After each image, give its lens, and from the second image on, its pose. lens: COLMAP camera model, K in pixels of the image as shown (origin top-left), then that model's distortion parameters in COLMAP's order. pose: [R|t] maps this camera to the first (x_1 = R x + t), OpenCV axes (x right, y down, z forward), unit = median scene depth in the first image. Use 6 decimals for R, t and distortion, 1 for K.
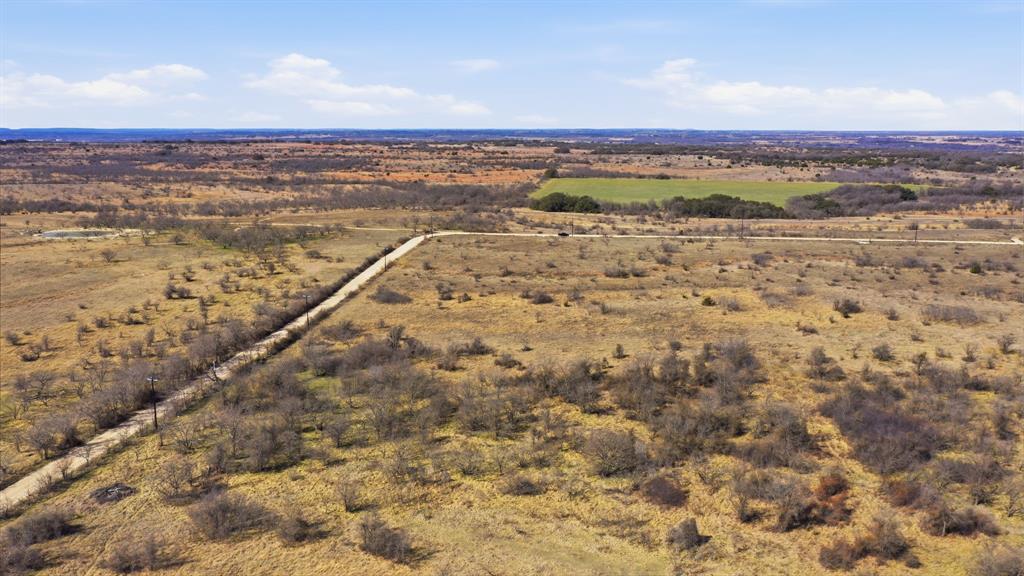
lens RADIAL K [[844.1, 0, 509.1], [0, 844.1, 282.2], [0, 0, 1]] dist [-0.006148, 0.004540]
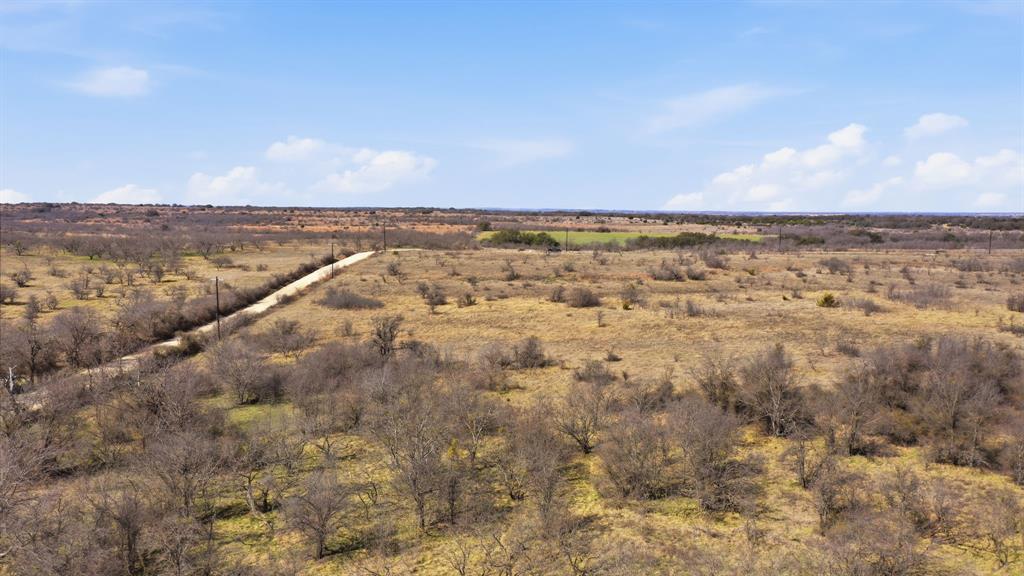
lens RADIAL K [[844.1, 0, 510.7], [0, 844.1, 291.1], [0, 0, 1]] dist [-0.006148, 0.004540]
pose [[0.993697, -0.009050, 0.111737, -0.088573], [0.018304, 0.996458, -0.082072, 0.062668], [-0.110598, 0.083599, 0.990343, 0.345164]]
